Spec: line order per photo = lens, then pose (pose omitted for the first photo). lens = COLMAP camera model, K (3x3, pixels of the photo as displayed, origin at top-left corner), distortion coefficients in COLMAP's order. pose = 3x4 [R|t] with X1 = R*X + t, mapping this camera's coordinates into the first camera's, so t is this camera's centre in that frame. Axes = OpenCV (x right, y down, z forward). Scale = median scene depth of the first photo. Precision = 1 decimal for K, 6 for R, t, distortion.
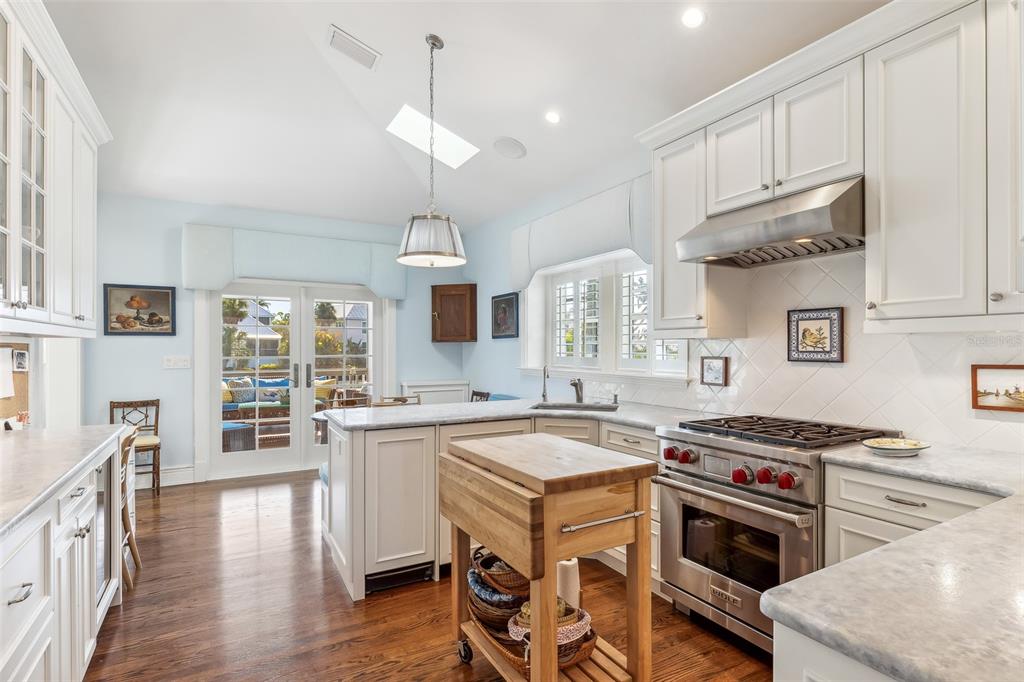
lens RADIAL K [[502.9, 0, 515.8], [0, 502.9, 346.5], [0, 0, 1]] dist [-0.002392, 0.000021]
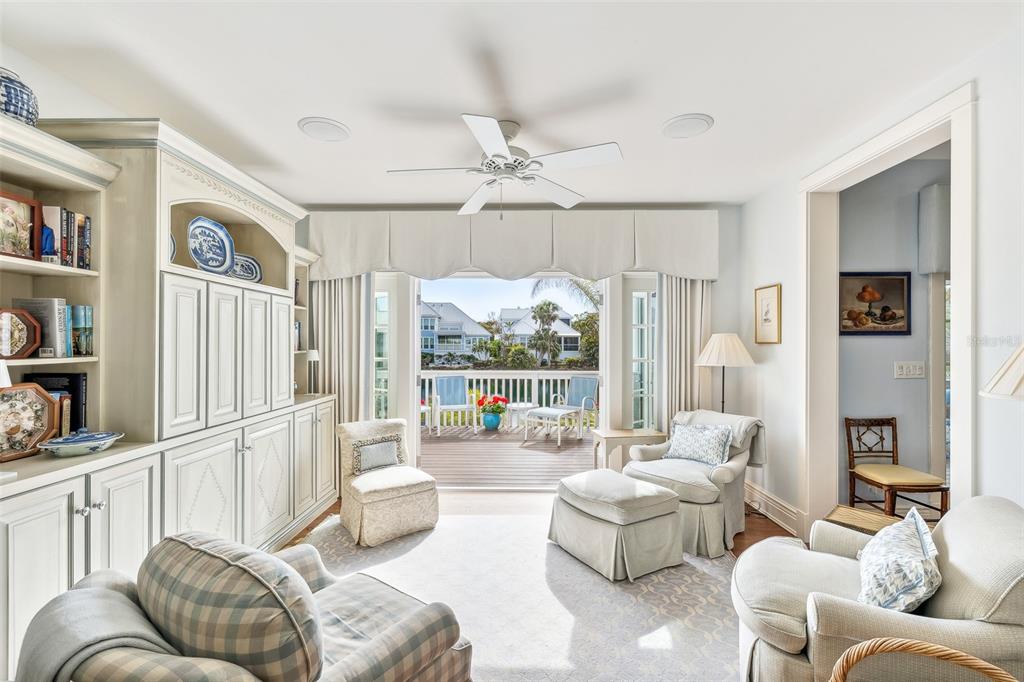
lens RADIAL K [[440.5, 0, 510.8], [0, 440.5, 341.4], [0, 0, 1]] dist [-0.000027, -0.000249]
pose [[0.853677, -0.002880, -0.520795, -0.868575], [0.002199, 0.999996, -0.001924, -0.012540], [0.520798, 0.000497, 0.853680, 0.111936]]
